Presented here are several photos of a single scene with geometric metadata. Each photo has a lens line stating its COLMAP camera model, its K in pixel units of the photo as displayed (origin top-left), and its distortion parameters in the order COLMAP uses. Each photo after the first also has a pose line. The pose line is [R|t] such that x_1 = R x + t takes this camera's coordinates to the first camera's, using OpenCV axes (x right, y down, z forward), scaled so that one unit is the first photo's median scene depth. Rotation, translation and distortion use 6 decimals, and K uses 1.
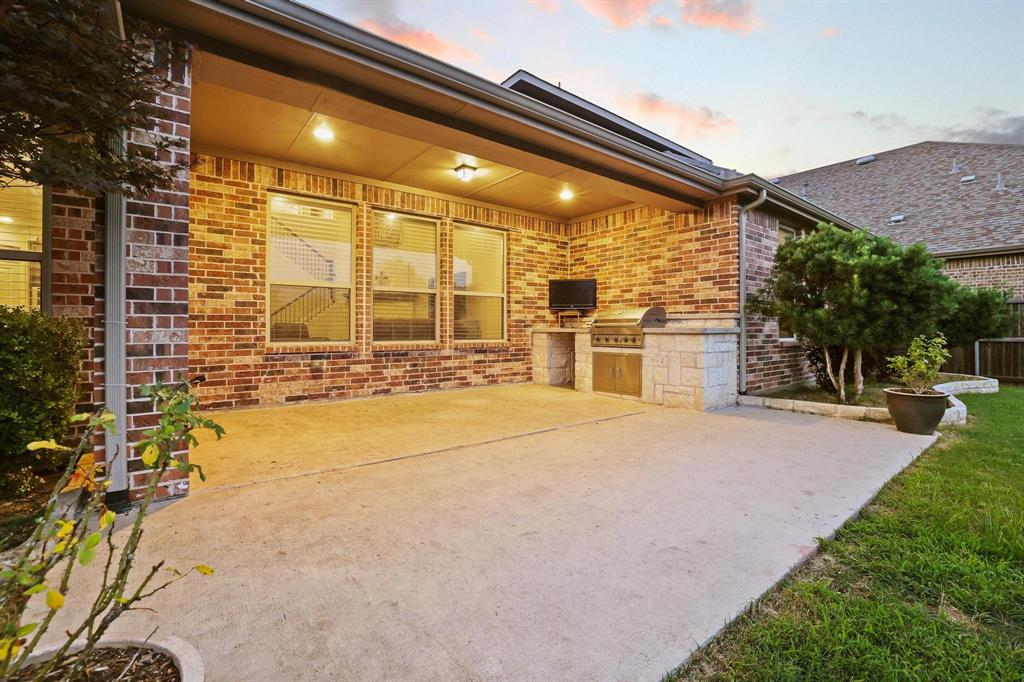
lens RADIAL K [[445.8, 0, 517.5], [0, 445.8, 335.3], [0, 0, 1]] dist [-0.040760, 0.017047]
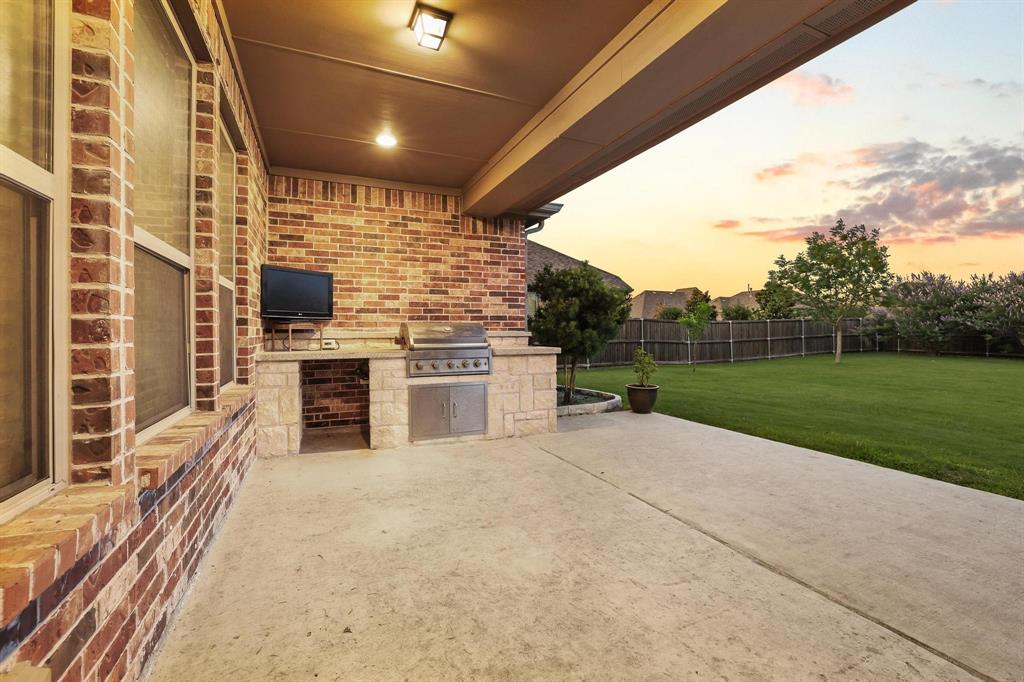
lens RADIAL K [[445.8, 0, 517.5], [0, 445.8, 335.3], [0, 0, 1]] dist [-0.040760, 0.017047]
pose [[0.247892, -0.008616, 0.968749, -0.442584], [0.017134, 0.999843, 0.004508, -0.039405], [-0.968636, 0.015481, 0.248001, 0.656118]]
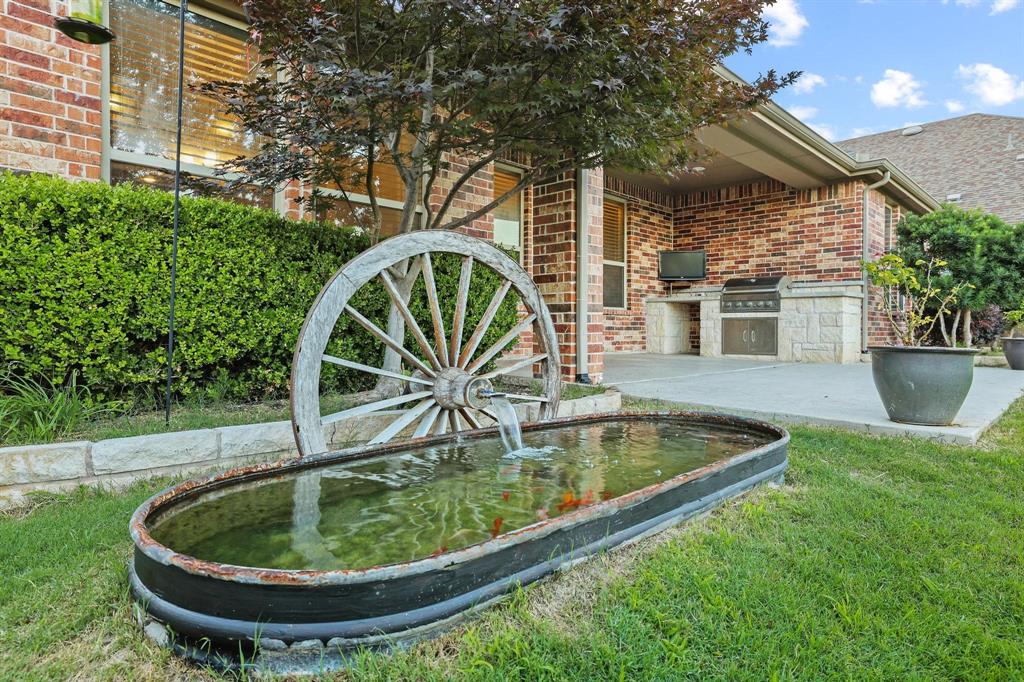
lens RADIAL K [[596.7, 0, 515.0], [0, 596.7, 333.8], [0, 0, 1]] dist [-0.007199, 0.032720]
pose [[0.990956, 0.004584, 0.134112, -0.501426], [-0.003758, 0.999972, -0.006417, 0.085011], [-0.134137, 0.005855, 0.990945, -0.336292]]
